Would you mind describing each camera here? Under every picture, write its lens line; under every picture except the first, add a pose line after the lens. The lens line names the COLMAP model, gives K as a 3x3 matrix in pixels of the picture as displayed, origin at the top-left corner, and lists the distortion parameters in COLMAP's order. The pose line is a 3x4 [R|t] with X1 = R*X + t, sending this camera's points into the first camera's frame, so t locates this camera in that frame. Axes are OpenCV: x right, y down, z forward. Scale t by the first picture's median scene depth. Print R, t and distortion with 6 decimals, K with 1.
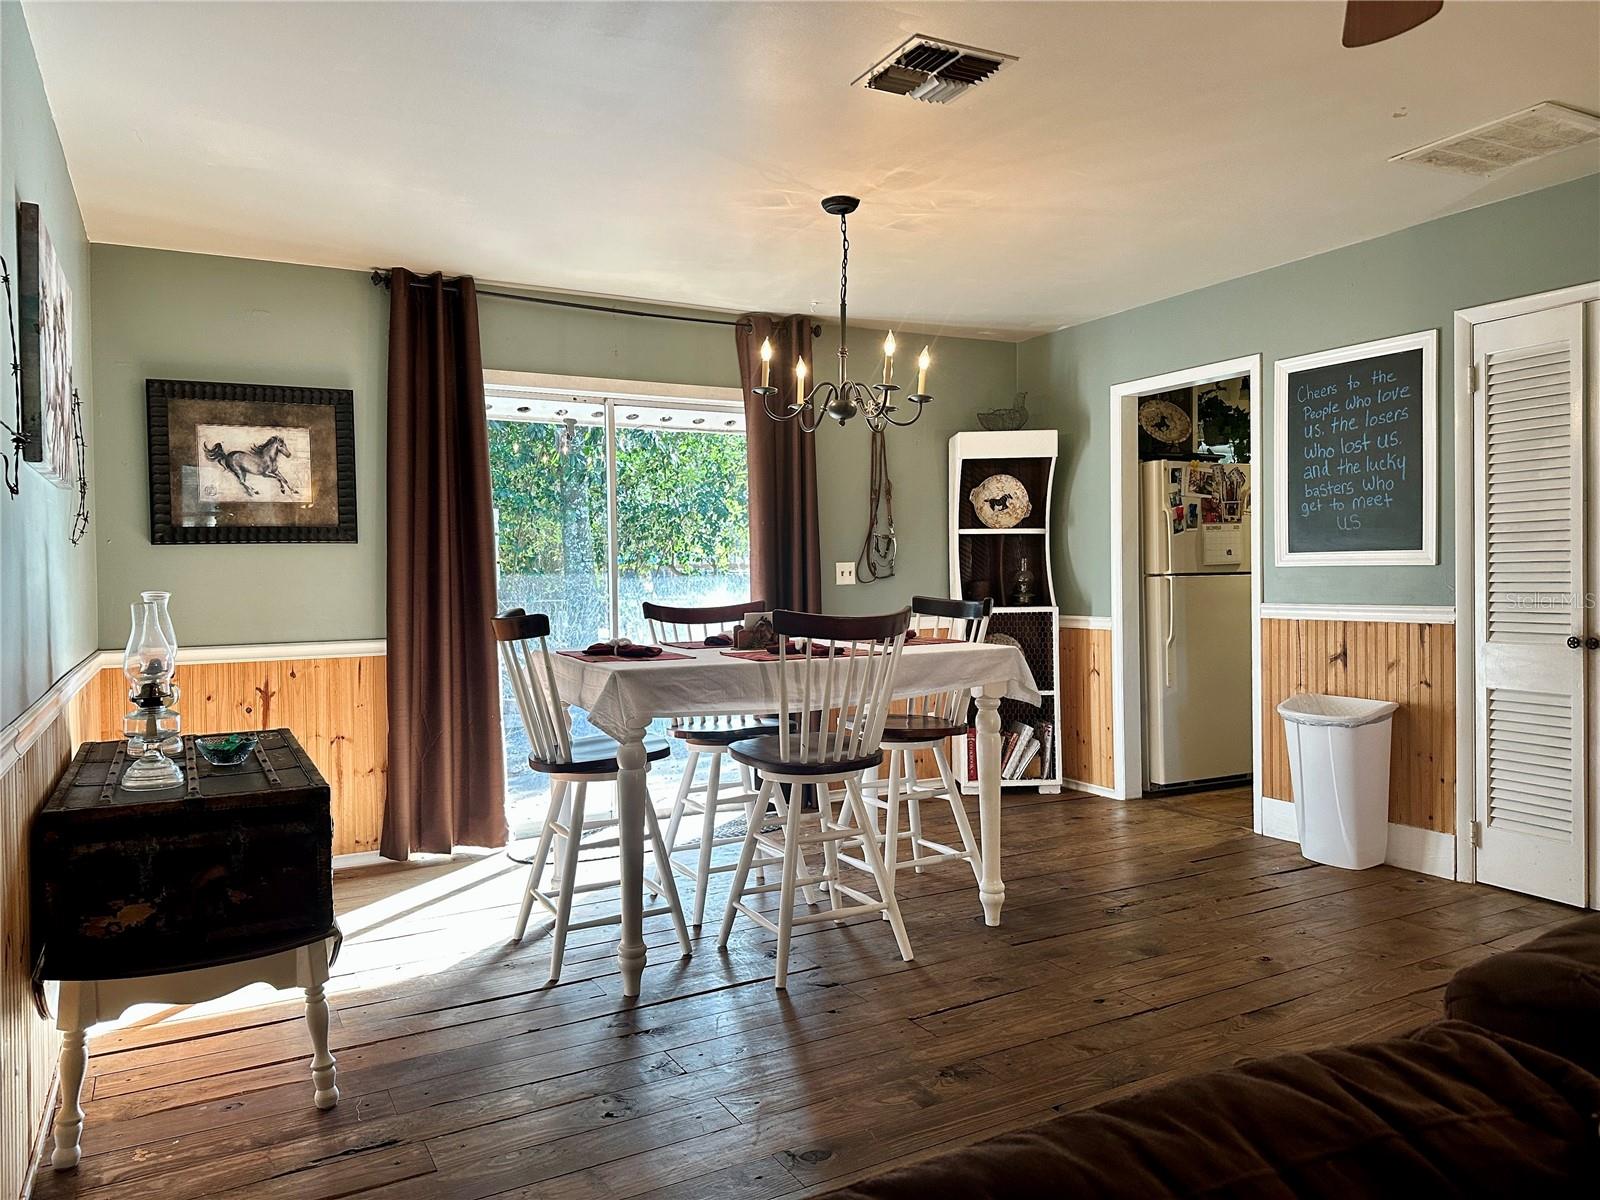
lens RADIAL K [[1113.0, 0, 800.0], [0, 1113.0, 600.0], [0, 0, 1]] dist [0.145999, -0.195725]
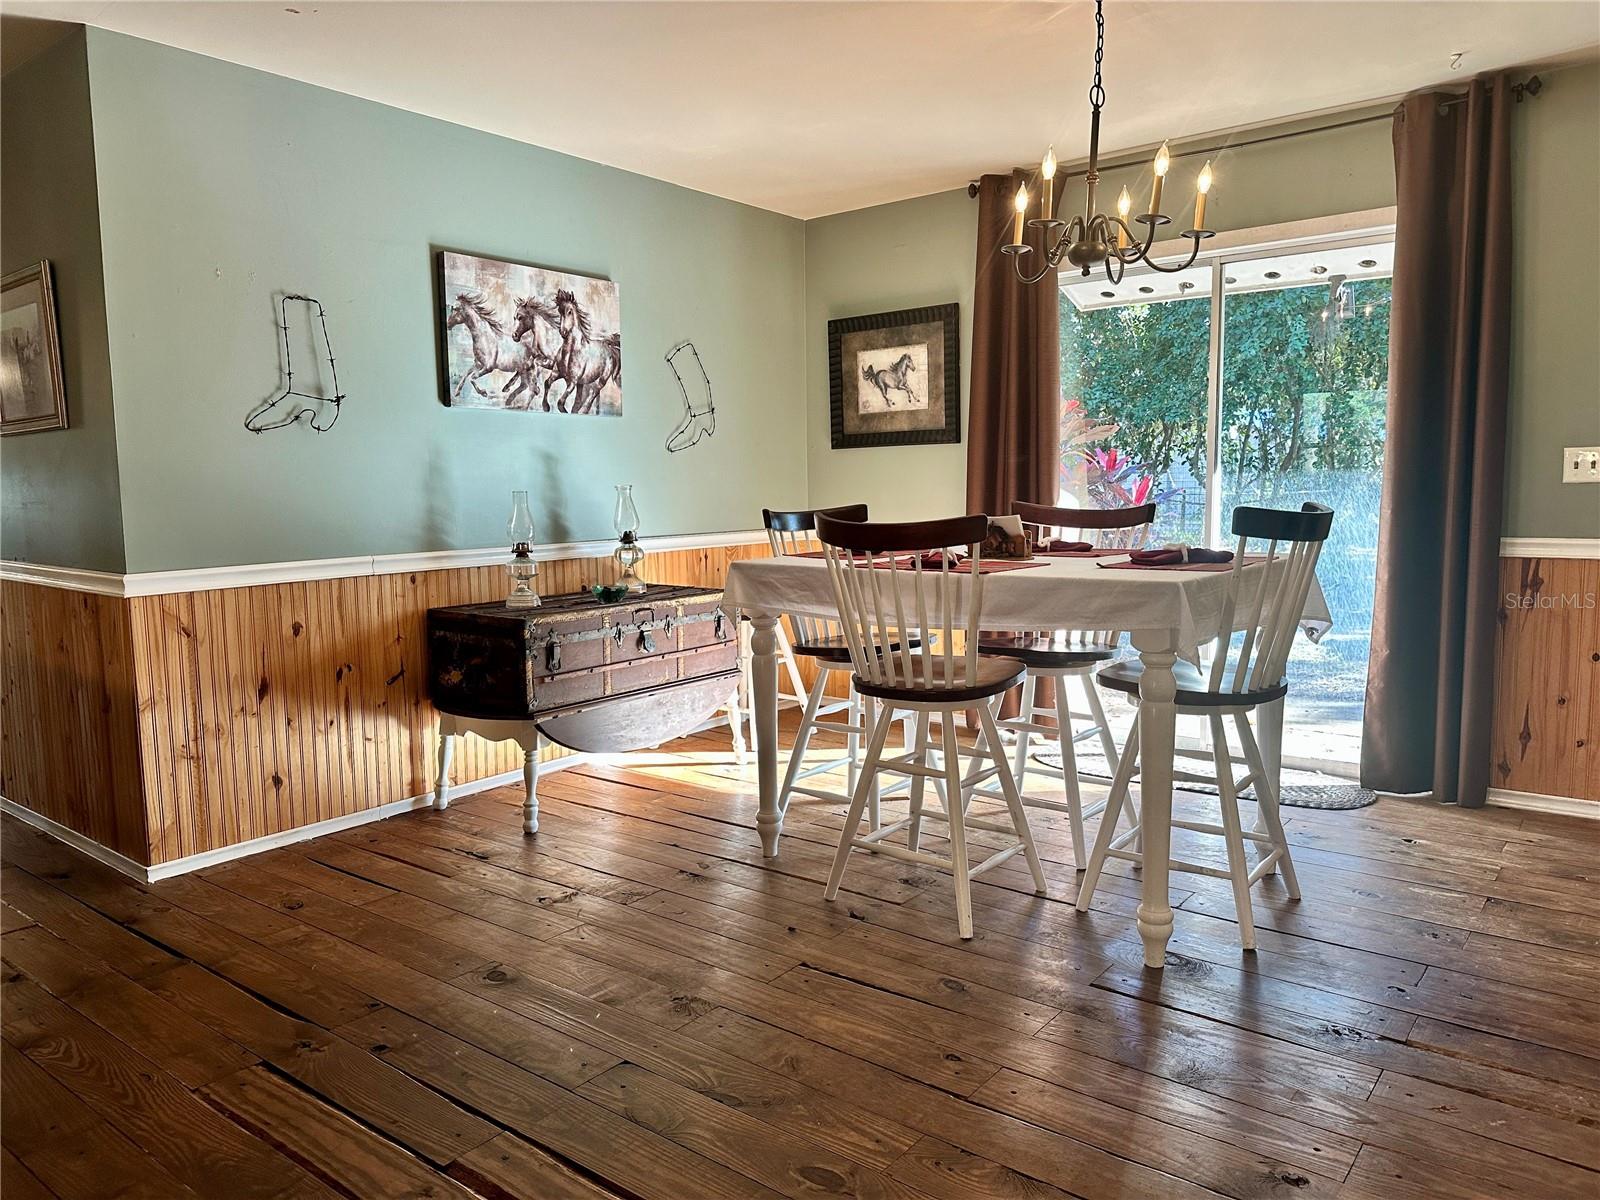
lens RADIAL K [[1113.0, 0, 800.0], [0, 1113.0, 600.0], [0, 0, 1]] dist [0.145999, -0.195725]
pose [[0.401161, 0.106252, -0.909825, 0.594804], [-0.016442, 0.993925, 0.108823, -0.014120], [0.915860, -0.028696, 0.400471, 0.426584]]
